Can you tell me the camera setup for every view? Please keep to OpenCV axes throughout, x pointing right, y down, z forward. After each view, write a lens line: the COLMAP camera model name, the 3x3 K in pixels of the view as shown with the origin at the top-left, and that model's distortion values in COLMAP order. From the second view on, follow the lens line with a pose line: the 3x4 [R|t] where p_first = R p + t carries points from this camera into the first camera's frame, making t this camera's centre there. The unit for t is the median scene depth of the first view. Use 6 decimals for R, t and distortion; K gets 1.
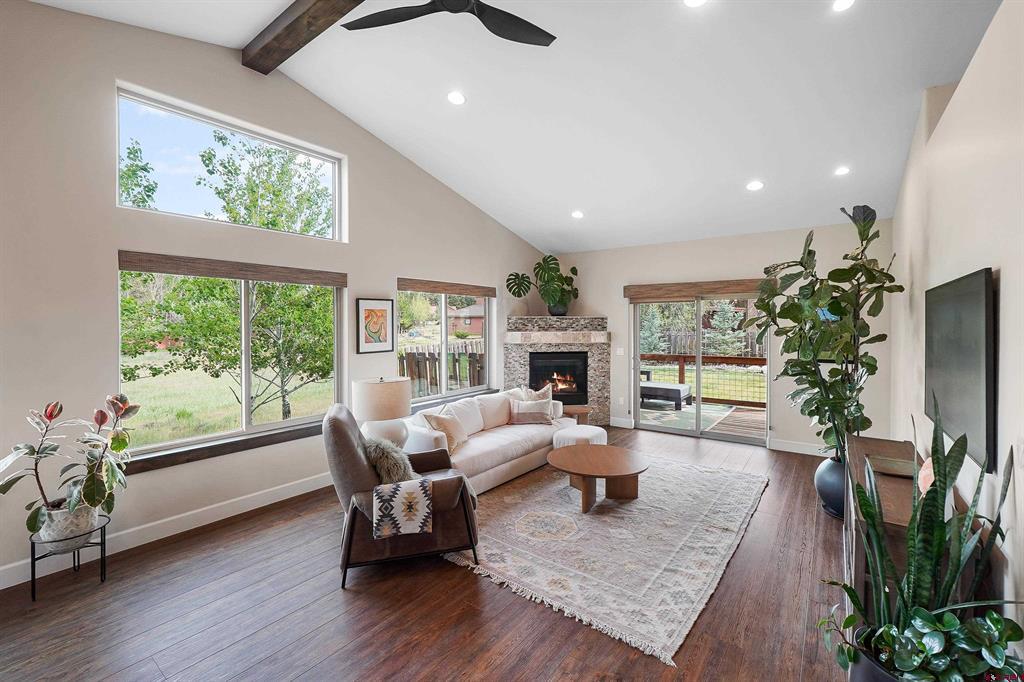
lens RADIAL K [[439.6, 0, 508.9], [0, 439.6, 326.7], [0, 0, 1]] dist [-0.020720, 0.007662]
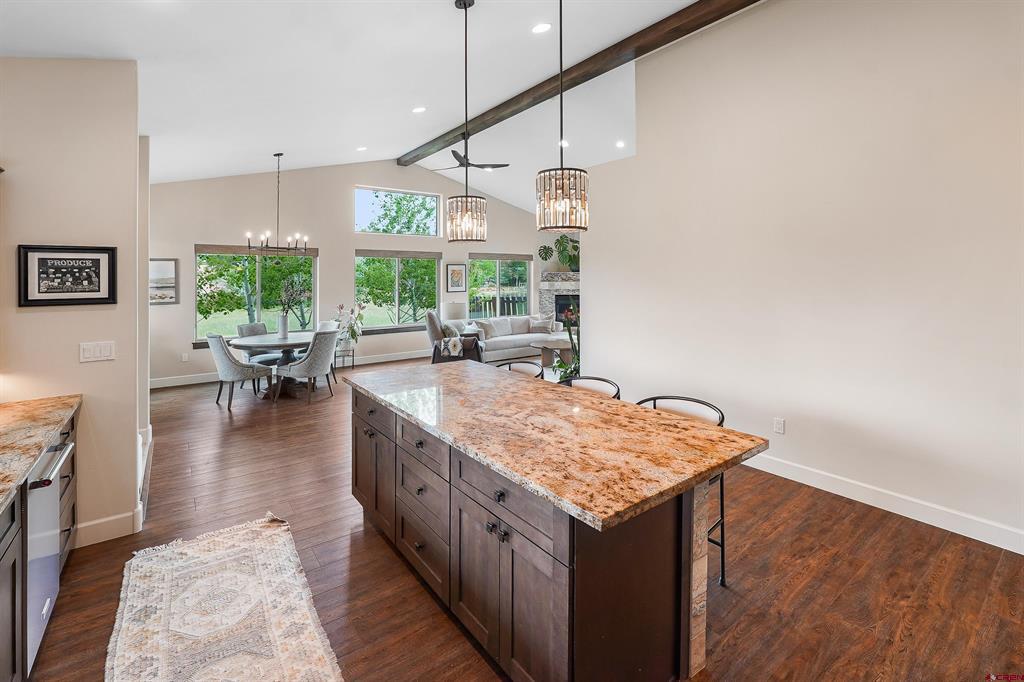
lens RADIAL K [[461.5, 0, 513.1], [0, 461.5, 264.5], [0, 0, 1]] dist [-0.002542, -0.000120]
pose [[0.962660, -0.009323, -0.270553, 0.648405], [0.000601, 0.999478, -0.032300, 0.004881], [0.270713, 0.030931, 0.962163, -1.194253]]
